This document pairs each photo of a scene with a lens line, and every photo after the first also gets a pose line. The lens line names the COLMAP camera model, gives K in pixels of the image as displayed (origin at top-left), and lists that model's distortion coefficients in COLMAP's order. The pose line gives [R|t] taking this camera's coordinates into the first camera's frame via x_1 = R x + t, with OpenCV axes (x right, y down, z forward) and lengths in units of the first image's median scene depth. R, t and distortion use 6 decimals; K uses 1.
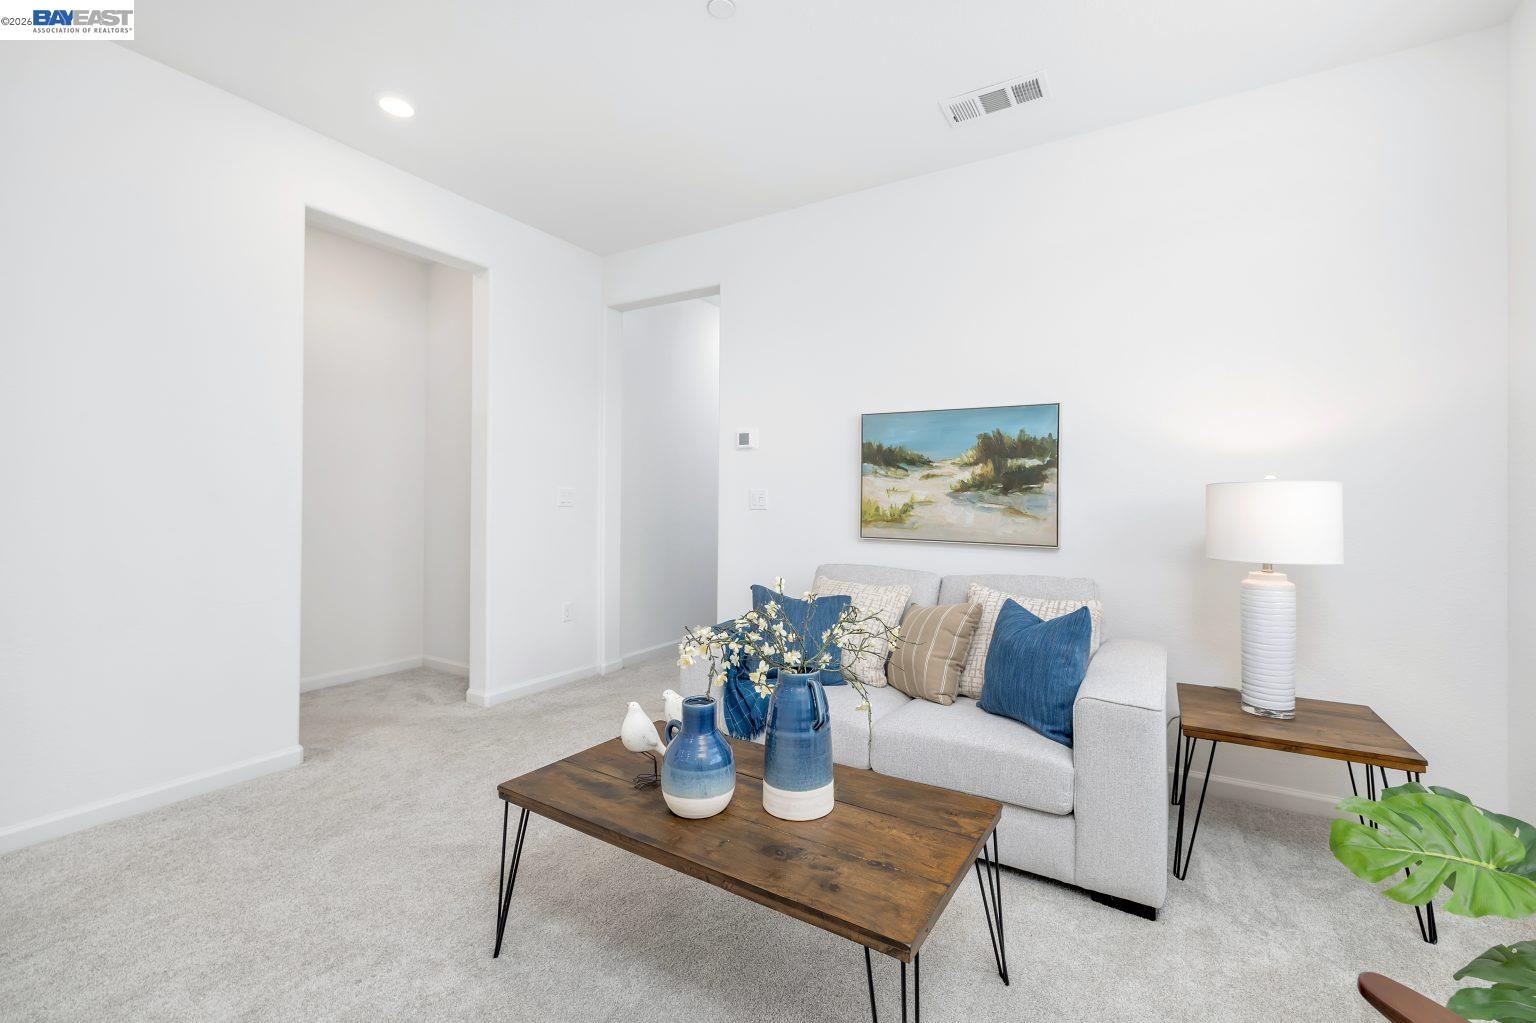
lens RADIAL K [[675.0, 0, 767.9], [0, 675.0, 506.7], [0, 0, 1]] dist [-0.001490, -0.000028]
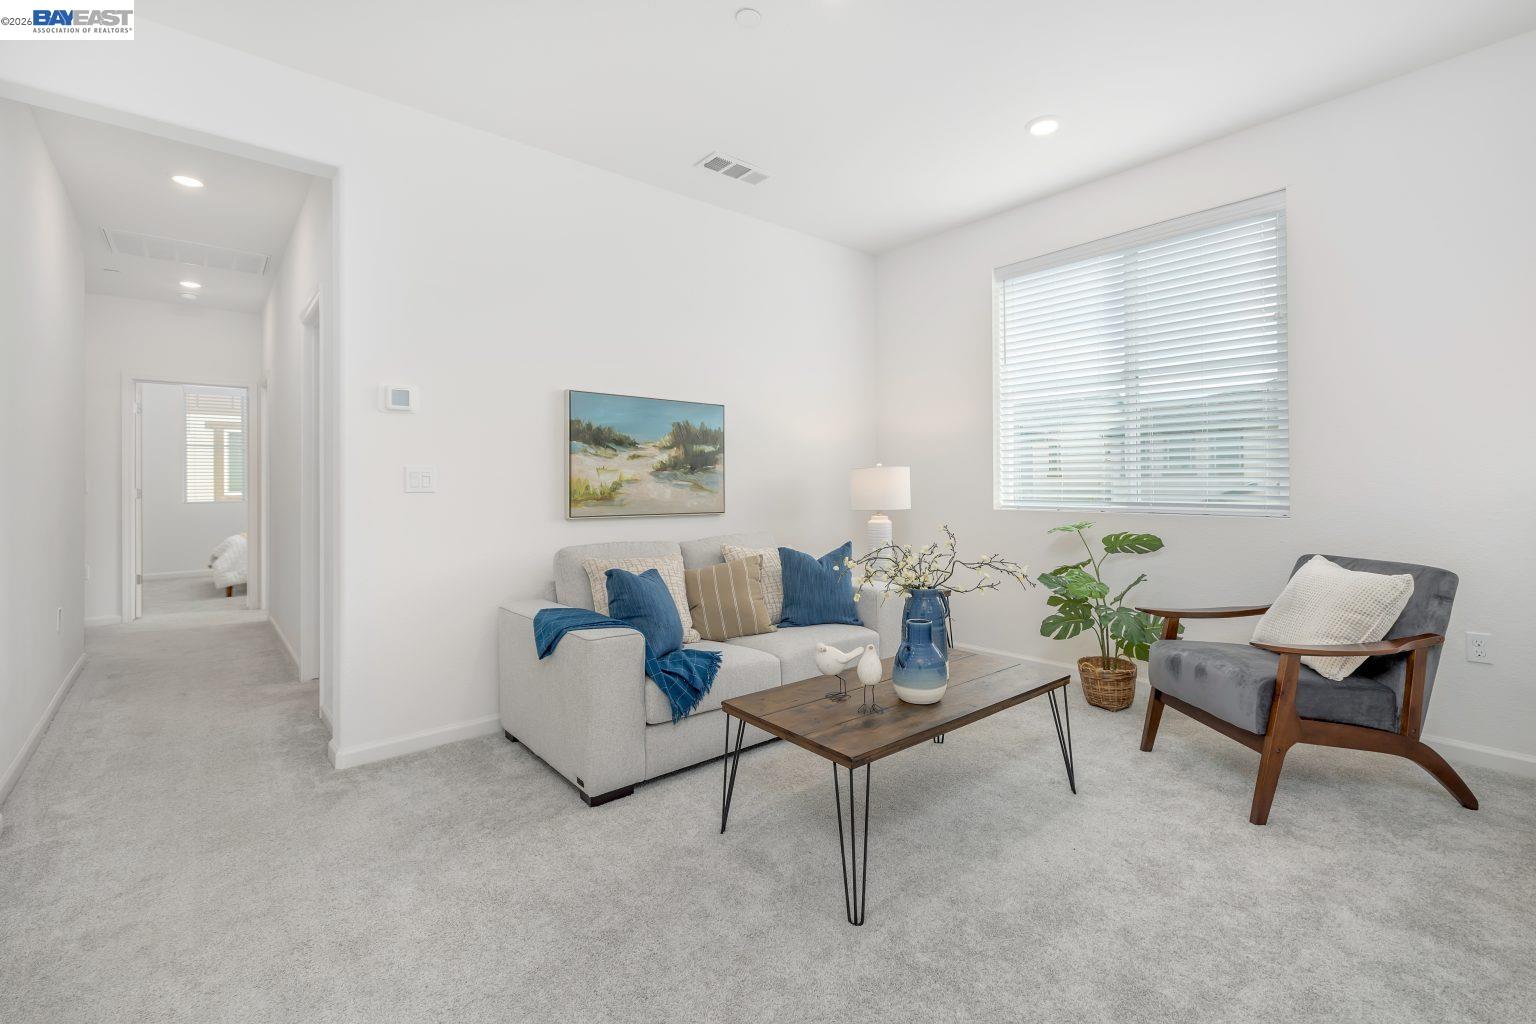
lens RADIAL K [[675.0, 0, 762.3], [0, 675.0, 472.2], [0, 0, 1]] dist [-0.001490, -0.000028]
pose [[0.292552, -0.002409, 0.956247, -0.749482], [0.009524, 0.999955, -0.000395, -0.017640], [-0.956202, 0.009223, 0.292561, 0.486537]]
